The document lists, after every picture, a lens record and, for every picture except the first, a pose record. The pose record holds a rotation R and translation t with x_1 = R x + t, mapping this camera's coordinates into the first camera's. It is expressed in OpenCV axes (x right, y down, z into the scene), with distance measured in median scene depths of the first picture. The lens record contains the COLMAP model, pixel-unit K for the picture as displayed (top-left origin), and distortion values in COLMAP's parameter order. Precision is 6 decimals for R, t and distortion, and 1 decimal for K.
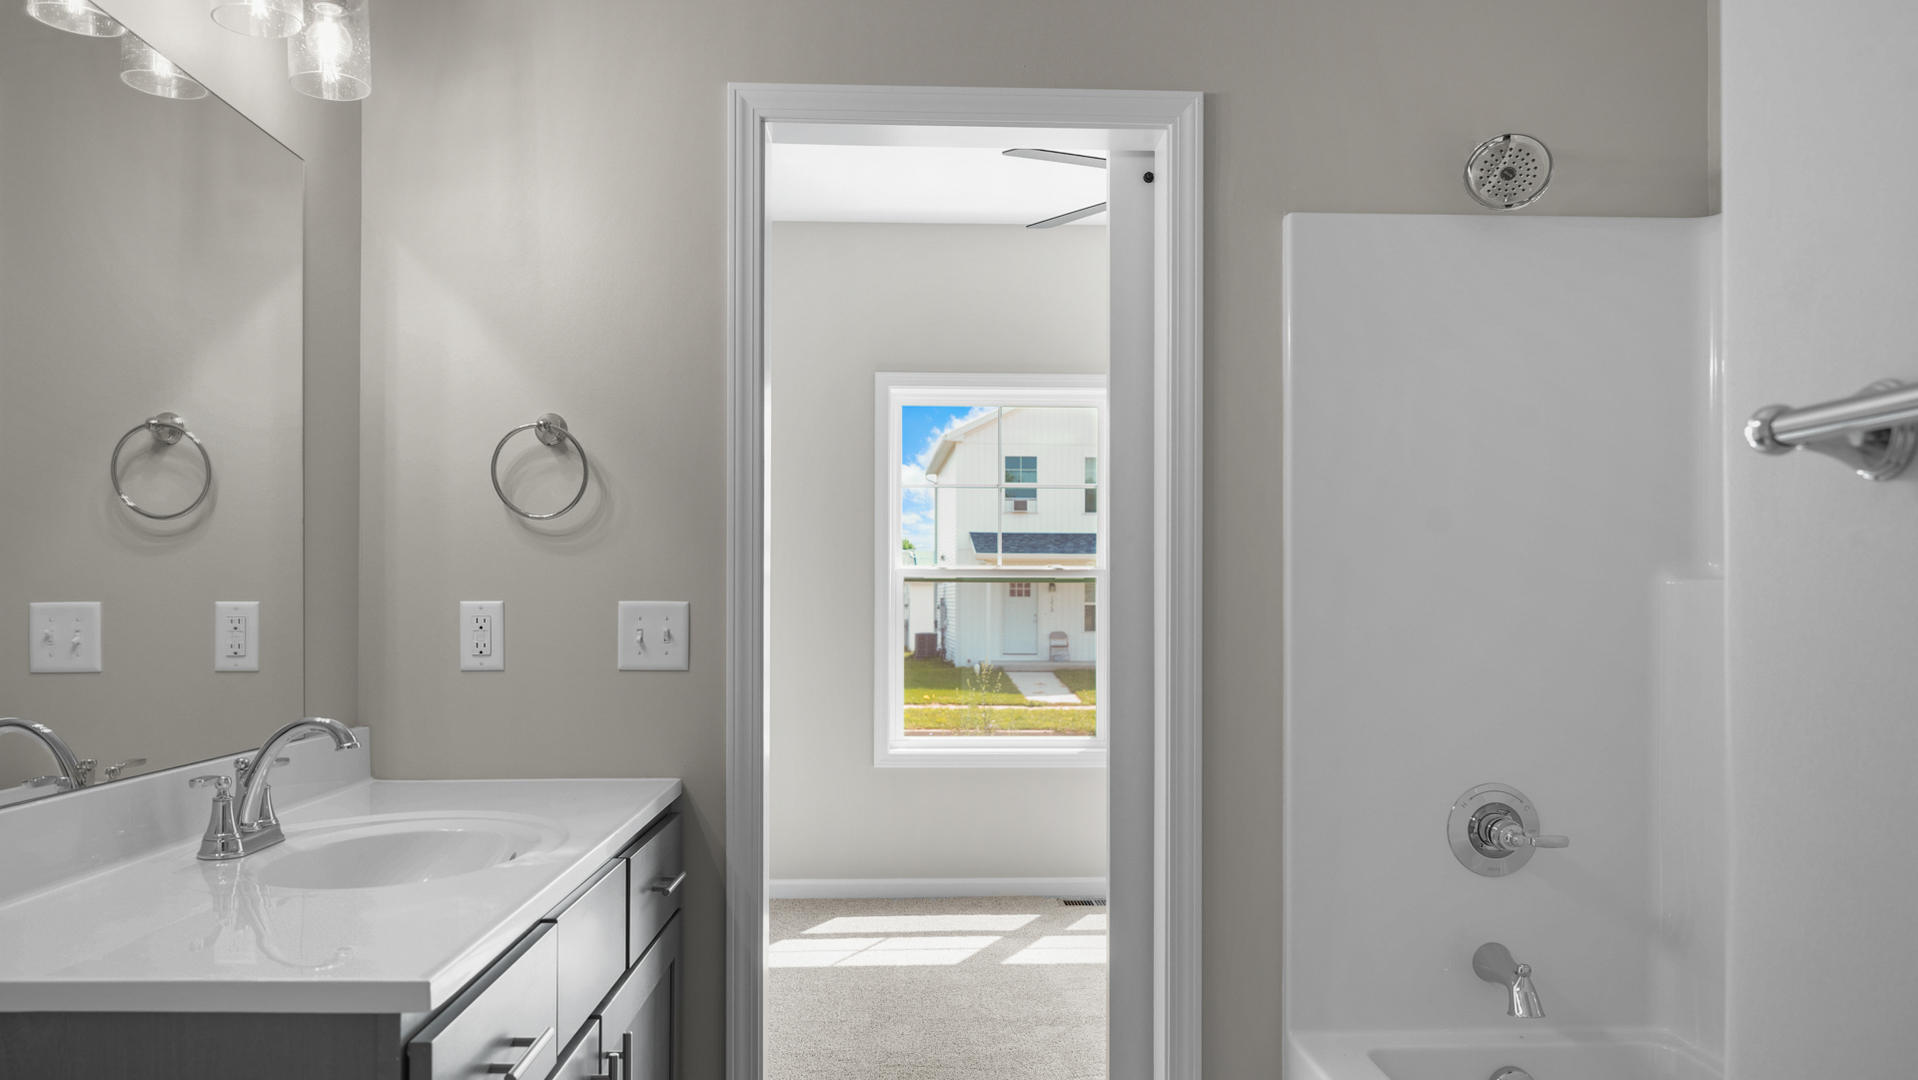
lens RADIAL K [[1309.2, 0, 959.0], [0, 1309.2, 540.0], [0, 0, 1]] dist [-0.005626, -0.002471]
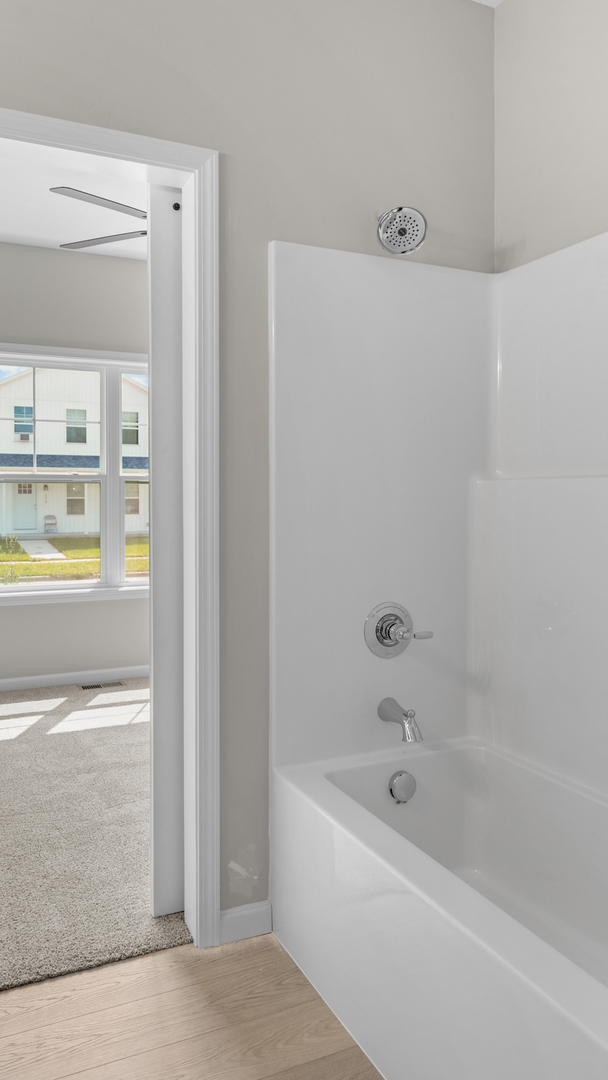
lens RADIAL K [[762.9, 0, 306.4], [0, 762.9, 492.6], [0, 0, 1]] dist [-0.001461, -0.000781]
pose [[0.920719, 0.000654, 0.390226, -0.048958], [-0.016967, 0.999120, 0.038358, 0.009021], [-0.389858, -0.041938, 0.919920, 0.118069]]
